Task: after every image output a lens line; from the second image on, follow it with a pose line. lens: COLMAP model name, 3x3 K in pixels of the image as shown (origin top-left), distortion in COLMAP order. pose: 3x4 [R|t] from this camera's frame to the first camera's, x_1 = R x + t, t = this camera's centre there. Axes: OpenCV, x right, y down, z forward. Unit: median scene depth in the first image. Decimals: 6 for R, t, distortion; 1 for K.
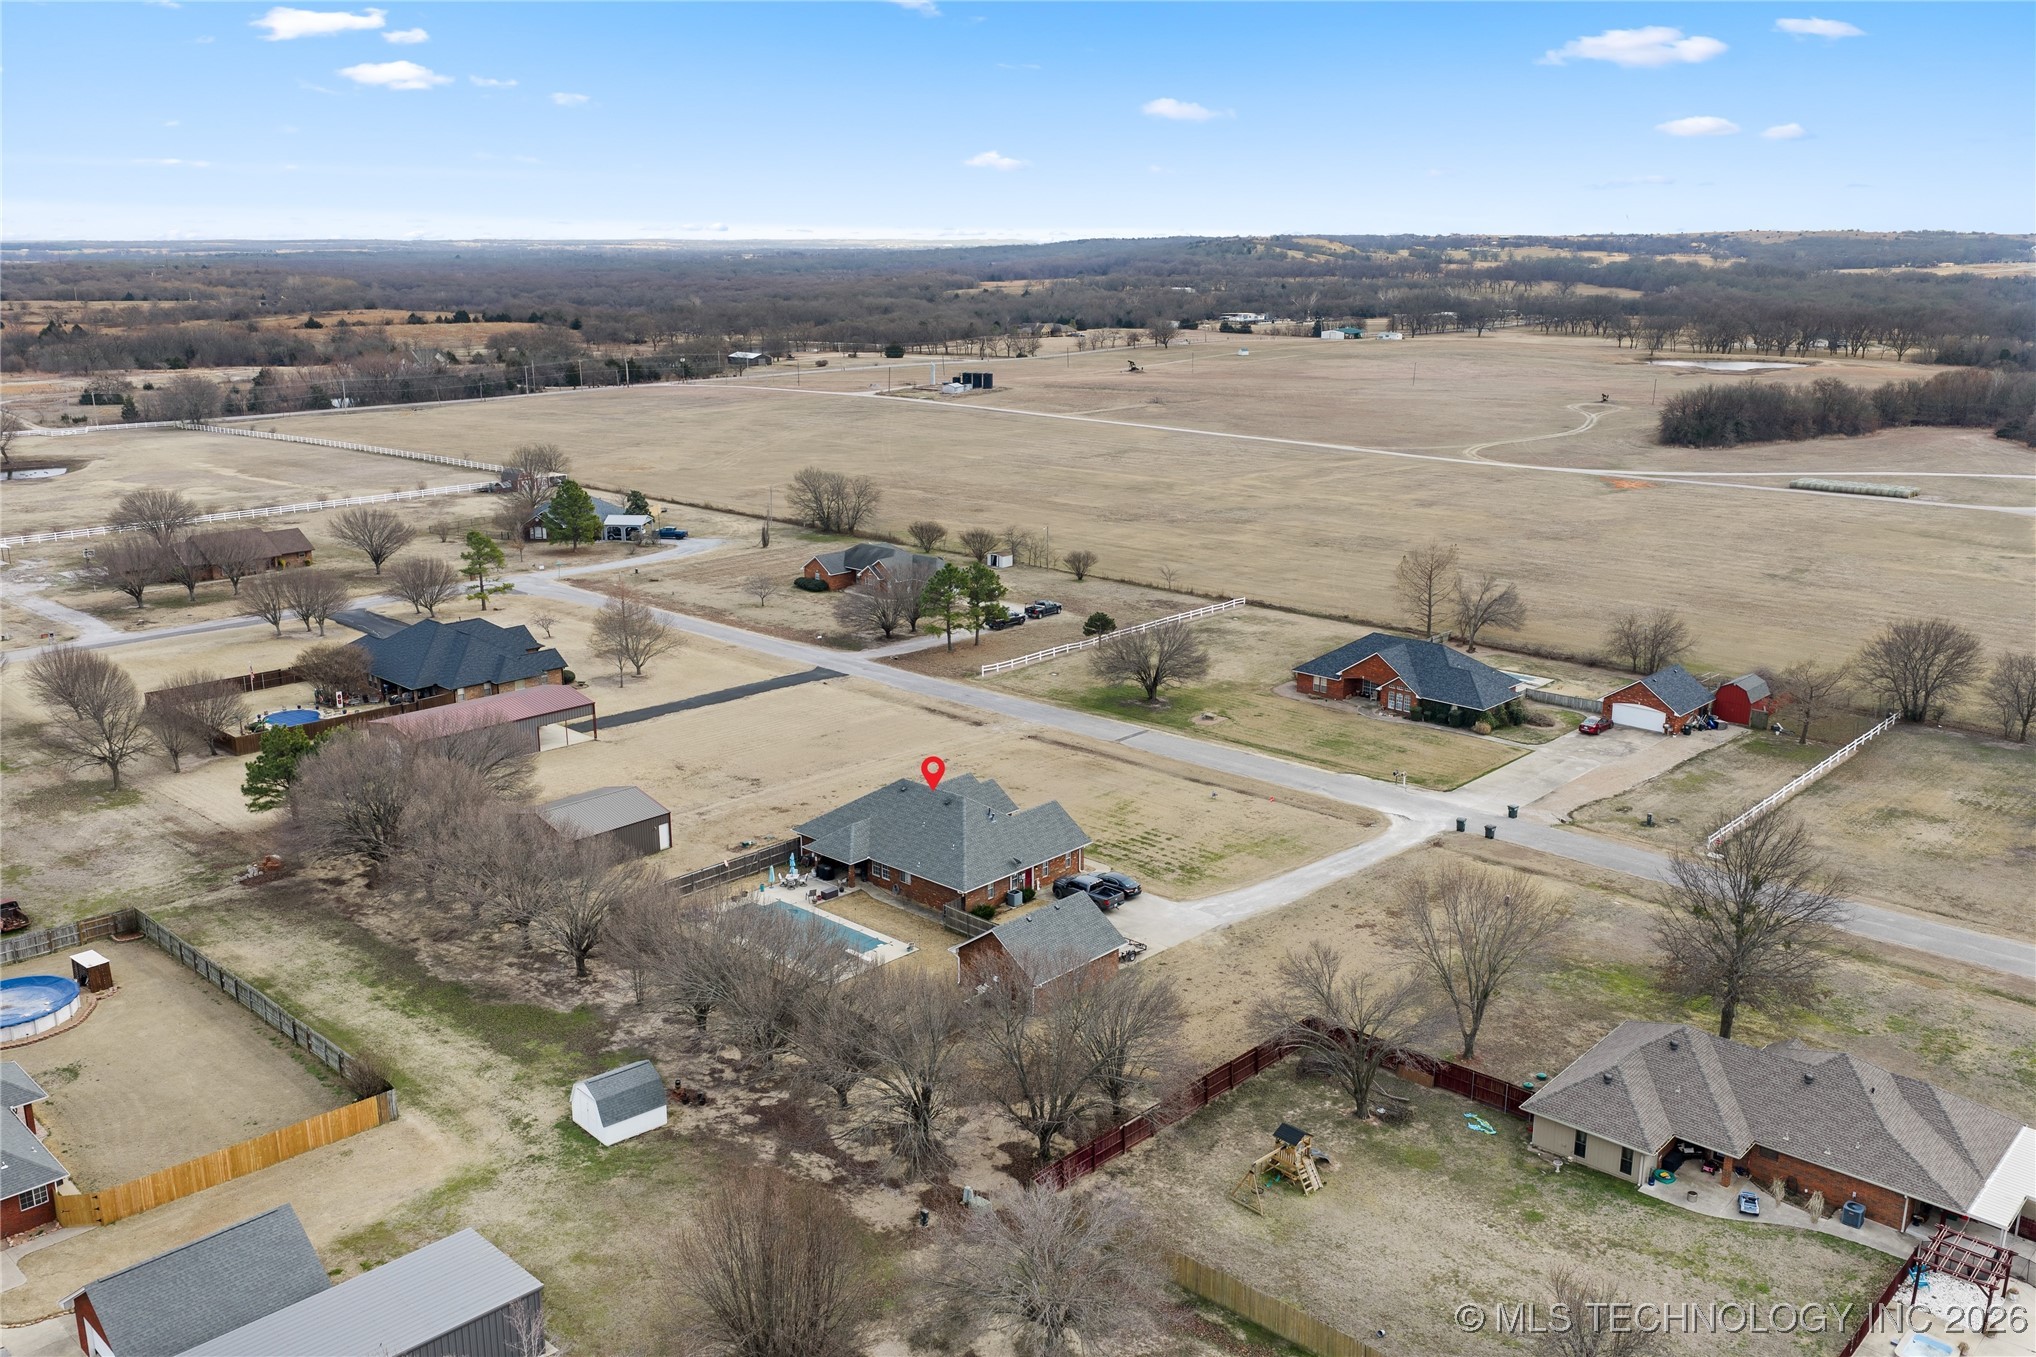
lens RADIAL K [[1688.8, 0, 1034.6], [0, 1688.8, 675.7], [0, 0, 1]] dist [0.033199, -0.067010]
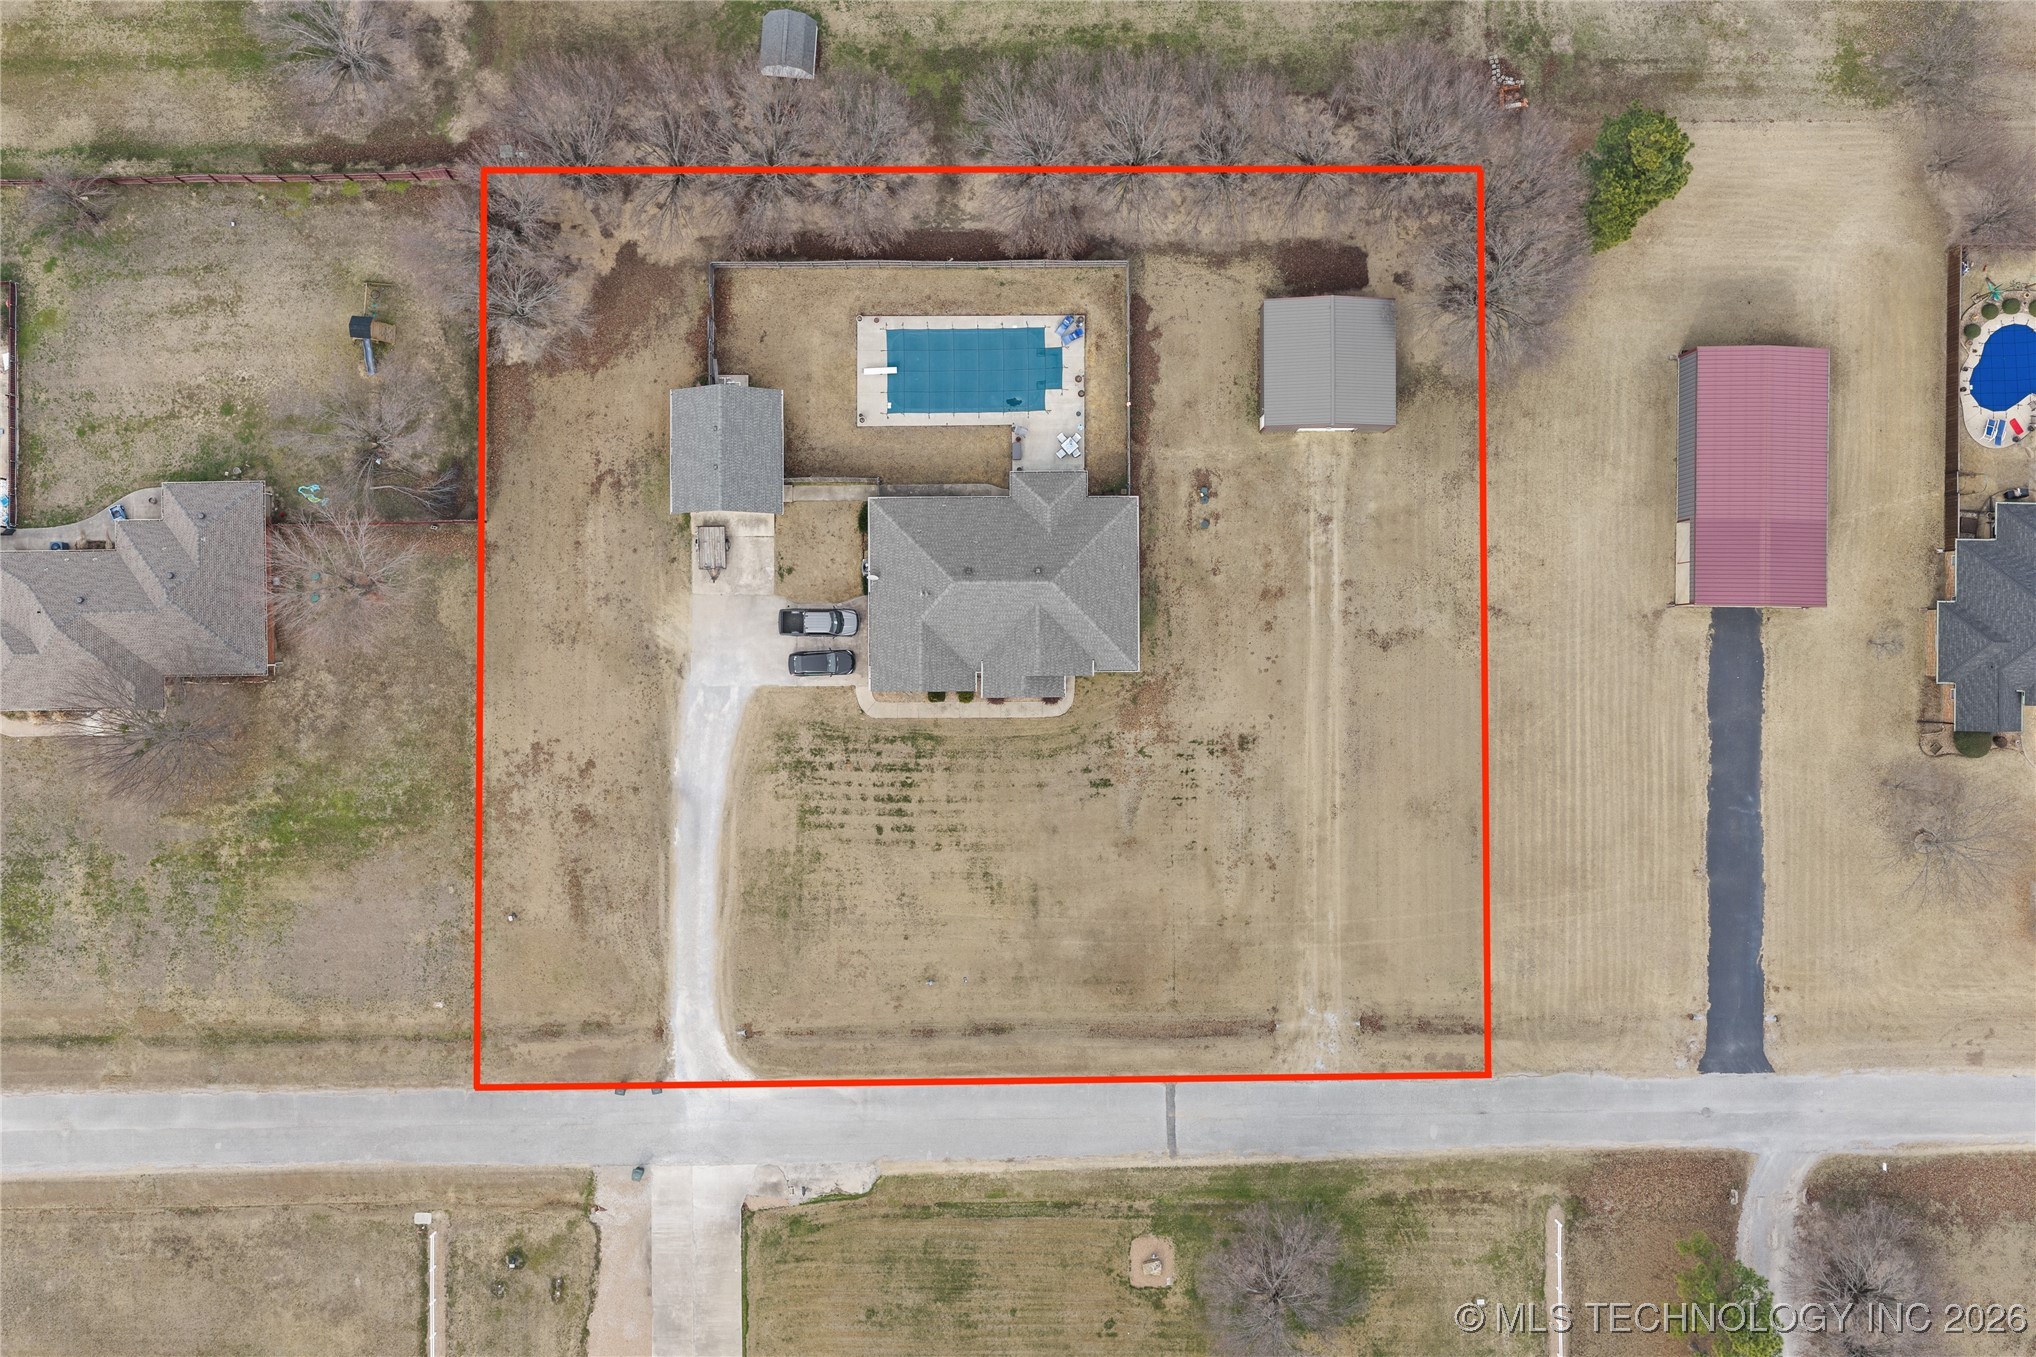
lens RADIAL K [[1700.0, 0, 1016.5], [0, 1700.0, 703.4], [0, 0, 1]] dist [0.033666, -0.066202]
pose [[-0.733378, 0.679813, -0.003328, -0.016227], [-0.169006, -0.177576, 0.969487, -0.775149], [0.658479, 0.711562, 0.245122, 0.777293]]
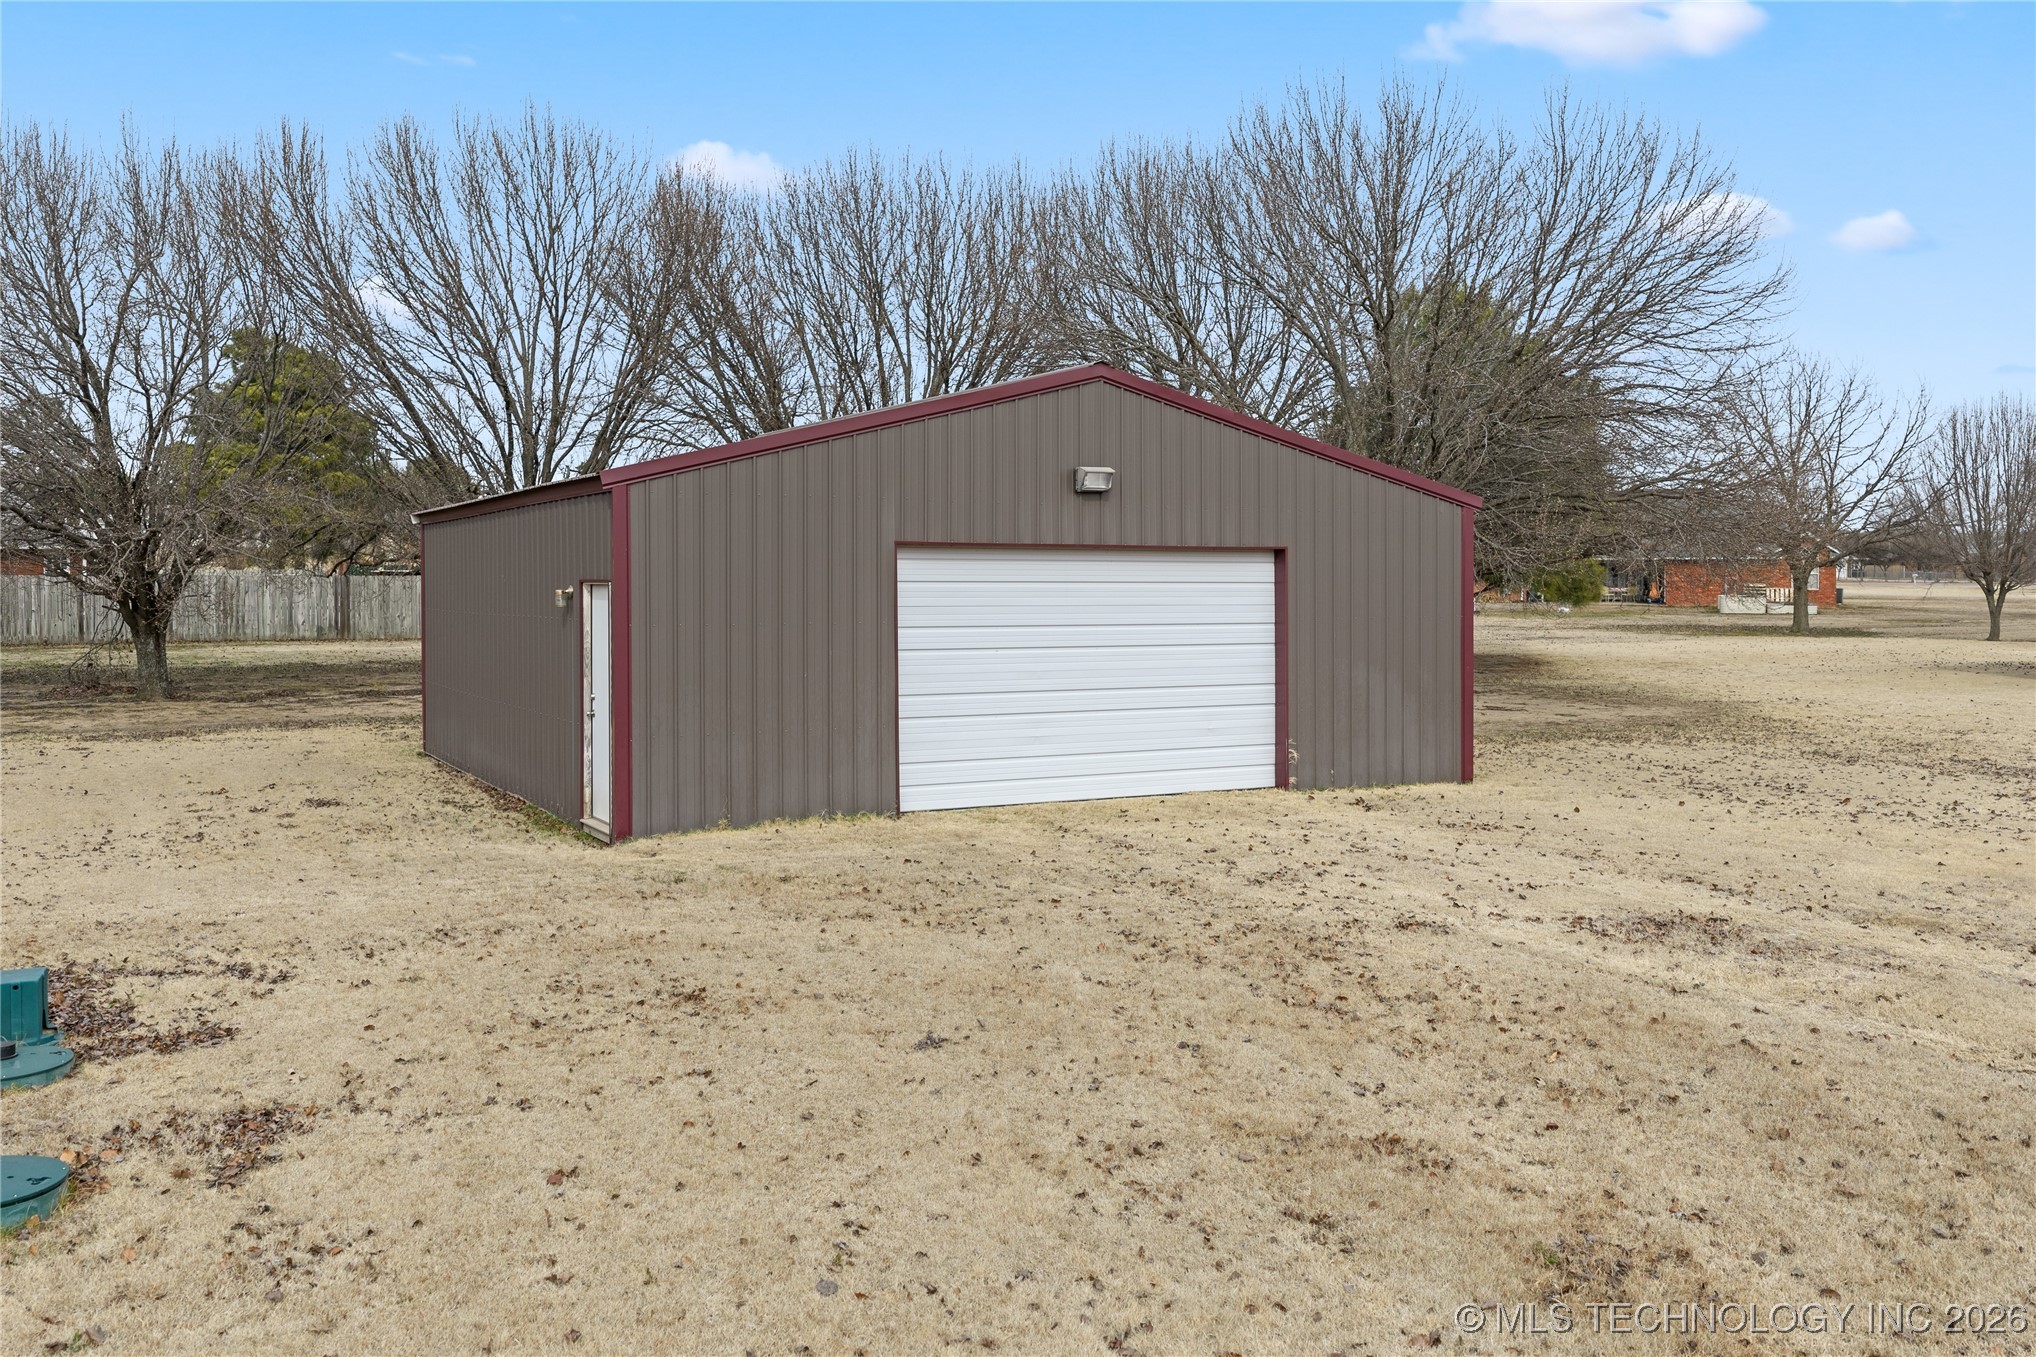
lens RADIAL K [[1688.8, 0, 1034.6], [0, 1688.8, 675.7], [0, 0, 1]] dist [0.033199, -0.067010]
pose [[-0.322157, 0.056940, -0.944972, -0.125762], [-0.241449, 0.960236, 0.140174, 0.070162], [0.915378, 0.273321, -0.295599, 1.029200]]
